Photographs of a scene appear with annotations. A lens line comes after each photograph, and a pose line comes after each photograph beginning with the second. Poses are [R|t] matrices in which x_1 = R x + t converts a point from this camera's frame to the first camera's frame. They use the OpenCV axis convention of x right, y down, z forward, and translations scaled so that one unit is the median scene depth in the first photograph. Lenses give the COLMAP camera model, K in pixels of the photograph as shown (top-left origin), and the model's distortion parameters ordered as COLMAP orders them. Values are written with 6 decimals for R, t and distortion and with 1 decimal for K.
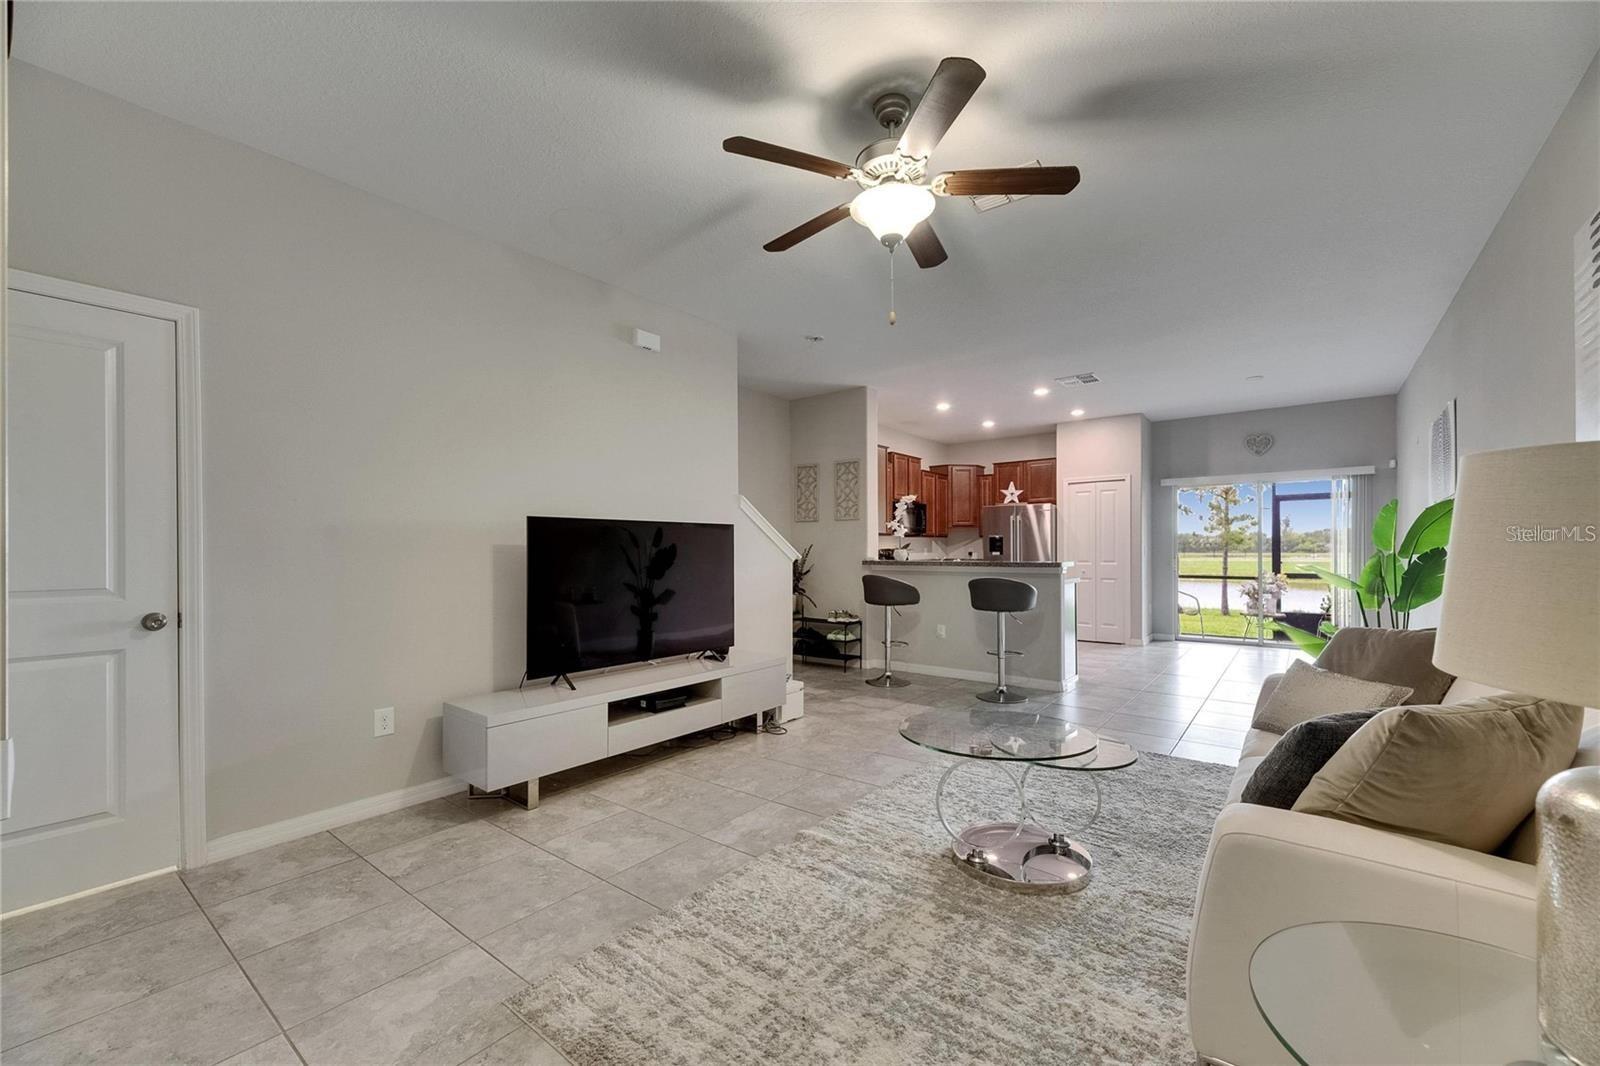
lens RADIAL K [[641.5, 0, 801.1], [0, 641.5, 549.1], [0, 0, 1]] dist [0.010859, -0.006251]
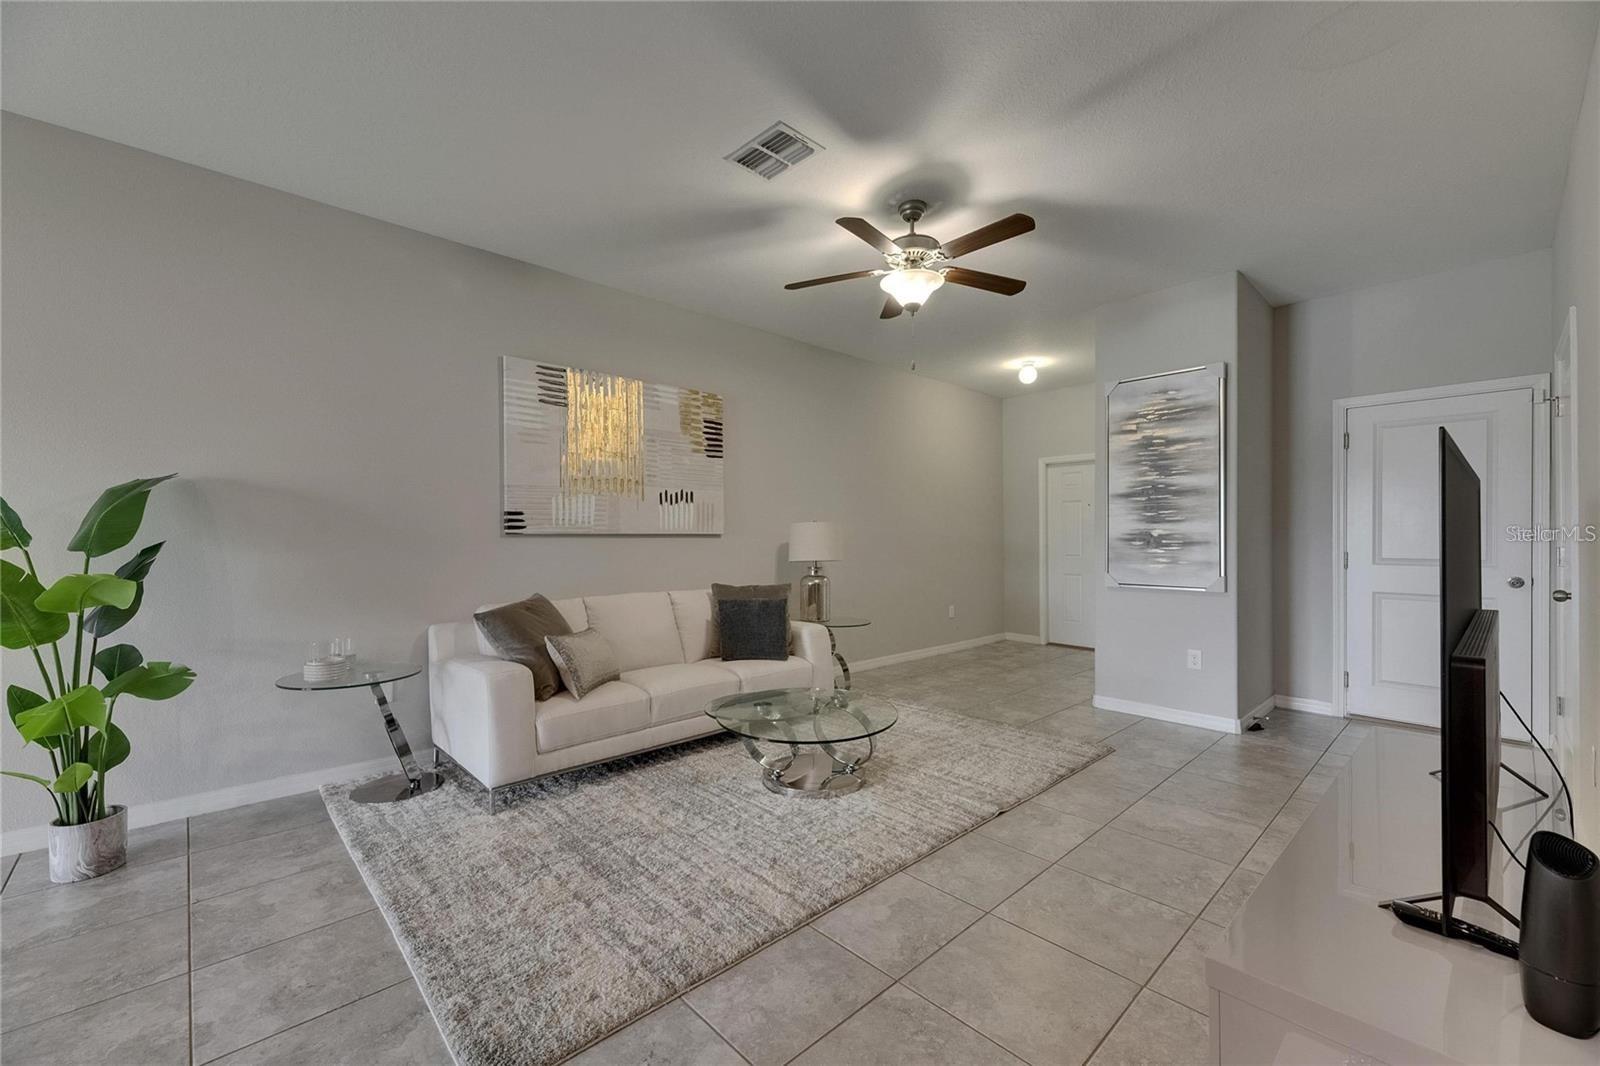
lens RADIAL K [[649.8, 0, 800.8], [0, 649.8, 543.8], [0, 0, 1]] dist [0.000878, 0.000059]
pose [[-0.989526, 0.006965, 0.144190, 0.065179], [0.007335, 0.999971, 0.002036, 0.002648], [-0.144172, 0.003072, -0.989548, 0.858328]]
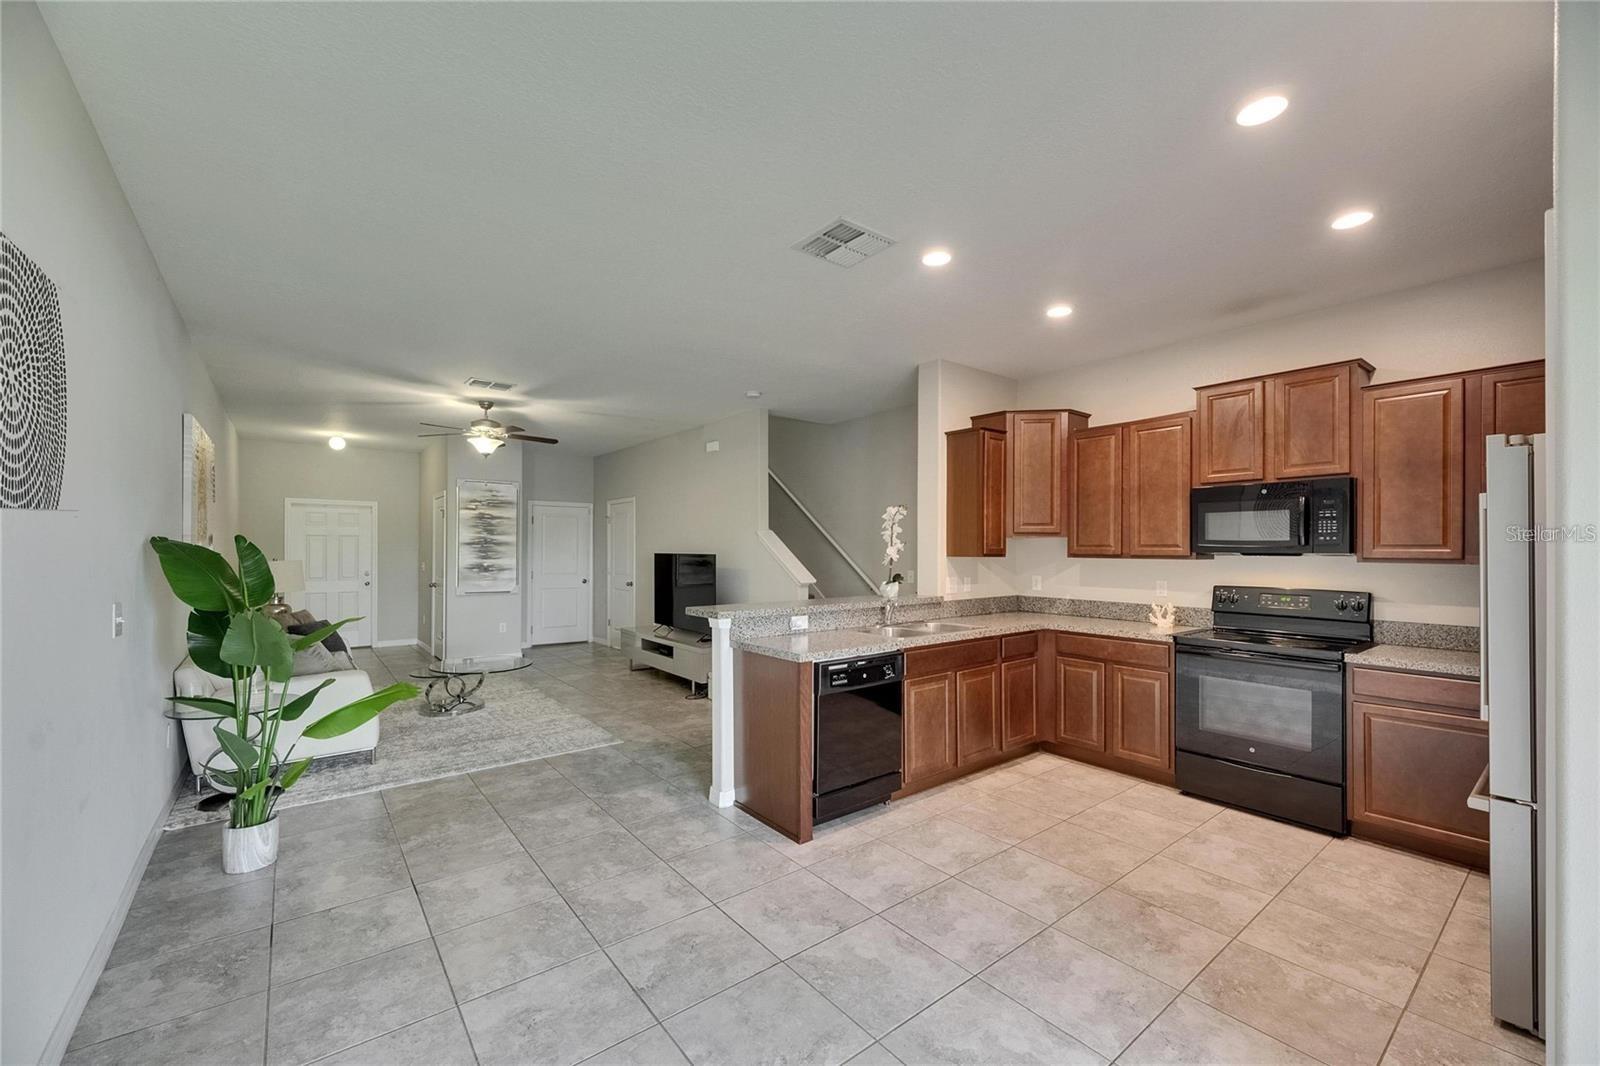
lens RADIAL K [[641.5, 0, 801.1], [0, 641.5, 549.1], [0, 0, 1]] dist [0.010859, -0.006251]
pose [[-0.237109, 0.004550, -0.971473, 0.864086], [0.000029, 0.999989, 0.004676, -0.039594], [0.971483, 0.001081, -0.237106, 1.038265]]
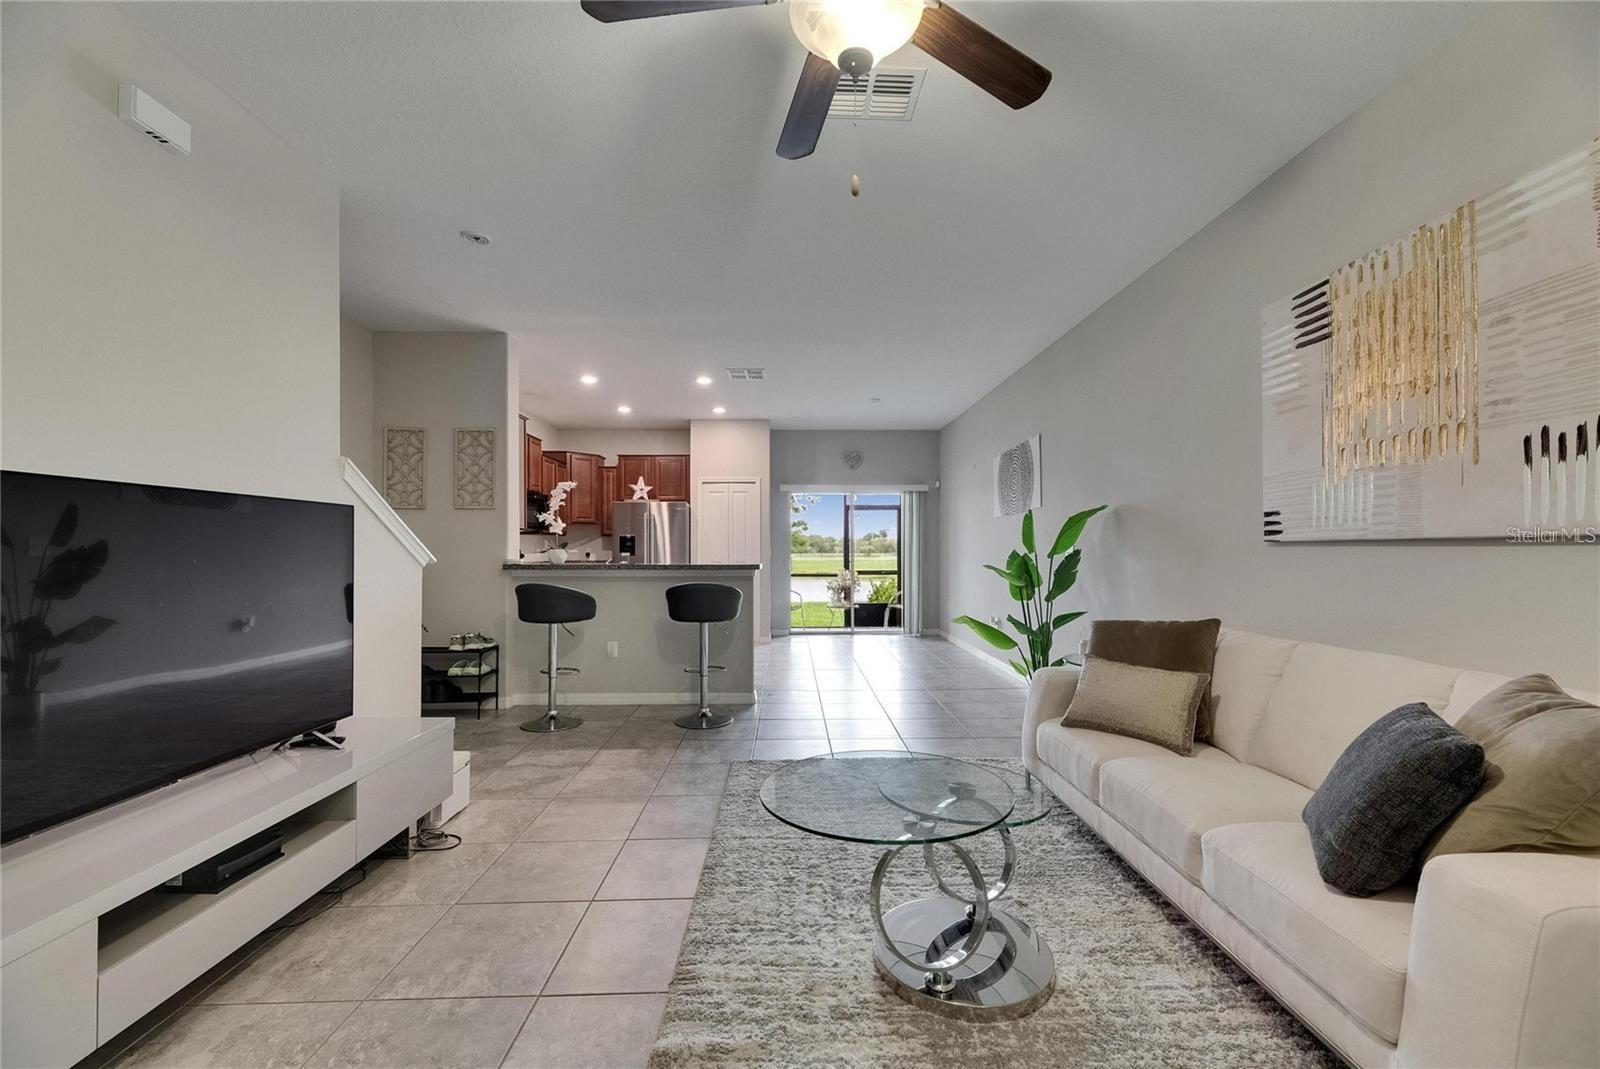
lens RADIAL K [[641.5, 0, 801.1], [0, 641.5, 550.6], [0, 0, 1]] dist [0.010859, -0.006251]
pose [[0.772315, 0.002799, 0.635233, -0.109093], [-0.003846, 0.999993, 0.000270, 0.000271], [-0.635228, -0.002652, 0.772321, 0.198373]]
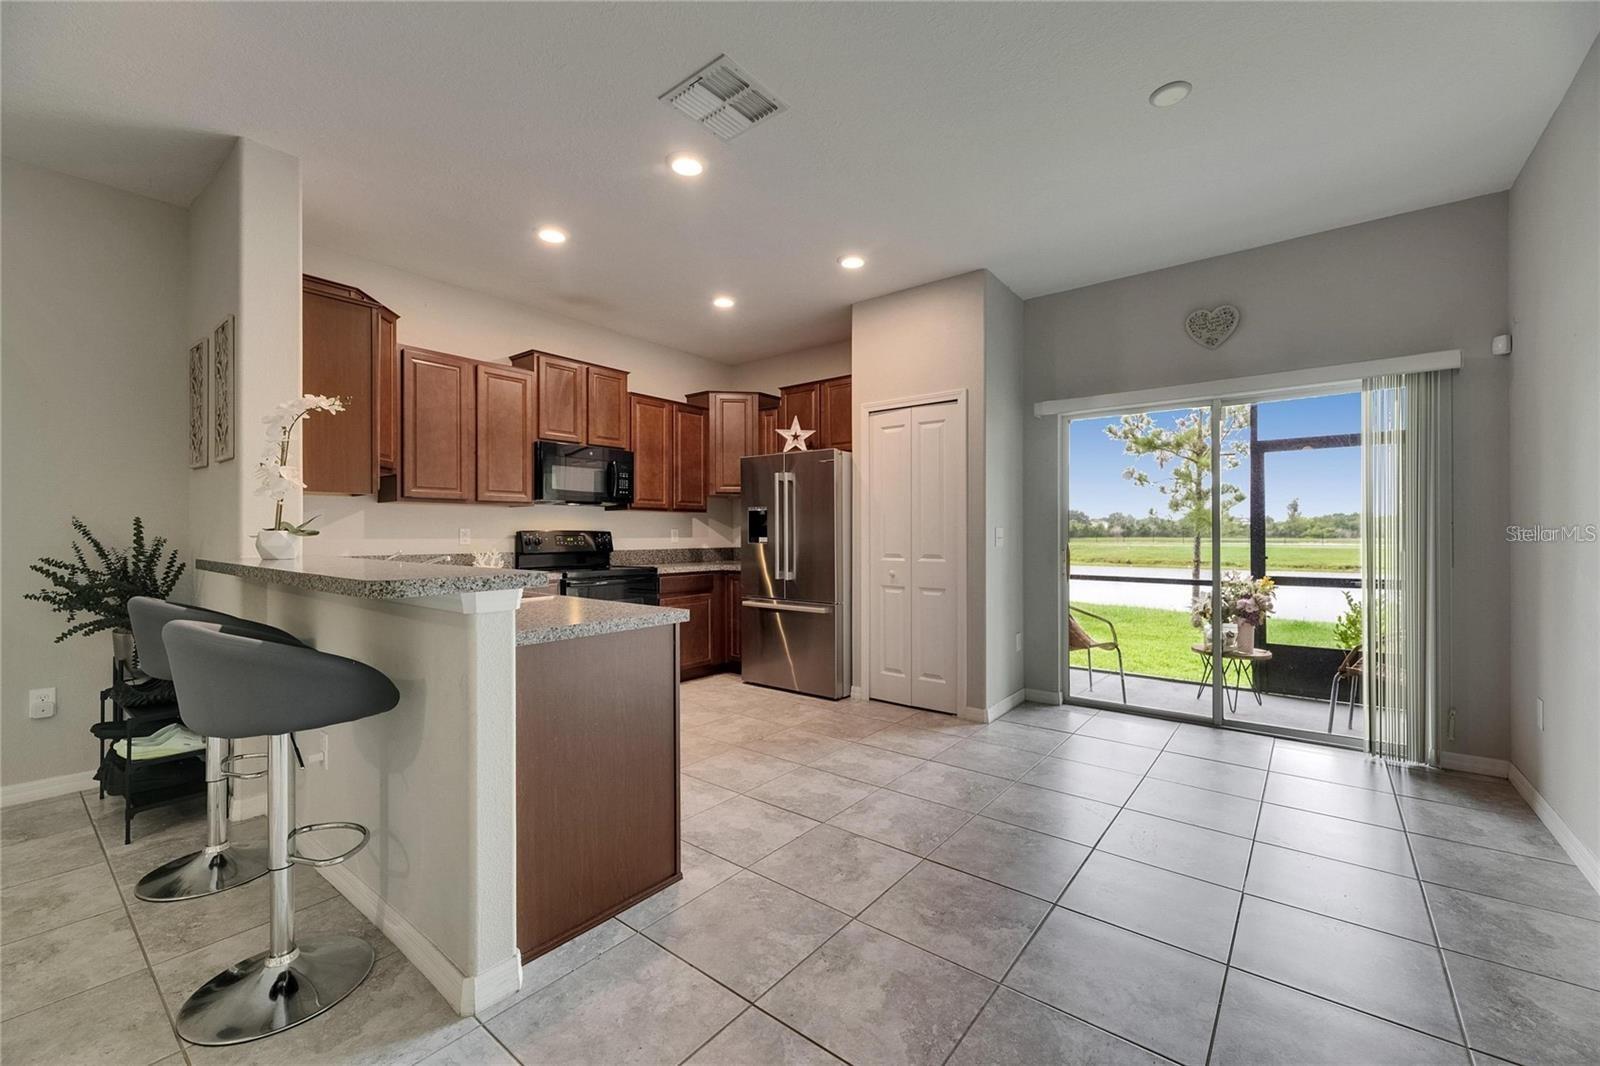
lens RADIAL K [[643.8, 0, 800.0], [0, 643.8, 533.0], [0, 0, 1]] dist [0.001008, -0.000115]
pose [[0.999944, 0.004460, -0.009566, 0.466143], [-0.004446, 0.999989, 0.001511, -0.000875], [0.009573, -0.001468, 0.999953, 0.585043]]
